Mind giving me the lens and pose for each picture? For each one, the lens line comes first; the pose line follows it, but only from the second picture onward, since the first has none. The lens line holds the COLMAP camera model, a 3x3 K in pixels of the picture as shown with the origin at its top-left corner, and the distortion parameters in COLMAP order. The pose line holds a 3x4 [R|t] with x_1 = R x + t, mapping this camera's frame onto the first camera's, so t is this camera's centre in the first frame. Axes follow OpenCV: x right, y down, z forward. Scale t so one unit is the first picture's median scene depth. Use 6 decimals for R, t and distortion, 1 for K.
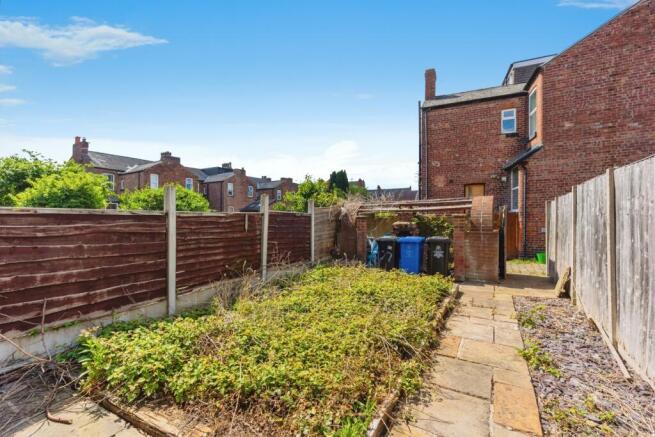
lens RADIAL K [[290.4, 0, 333.1], [0, 290.4, 220.2], [0, 0, 1]] dist [-0.000318, -0.000001]
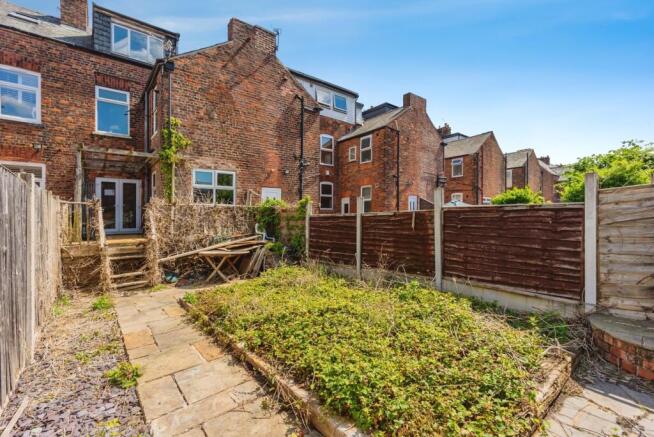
lens RADIAL K [[290.0, 0, 330.7], [0, 290.0, 218.4], [0, 0, 1]] dist [-0.000318, -0.000001]
pose [[-0.374954, 0.001901, -0.927042, 0.719571], [0.012938, 0.999911, -0.003183, 0.000066], [0.926953, -0.013187, -0.374945, 1.096028]]
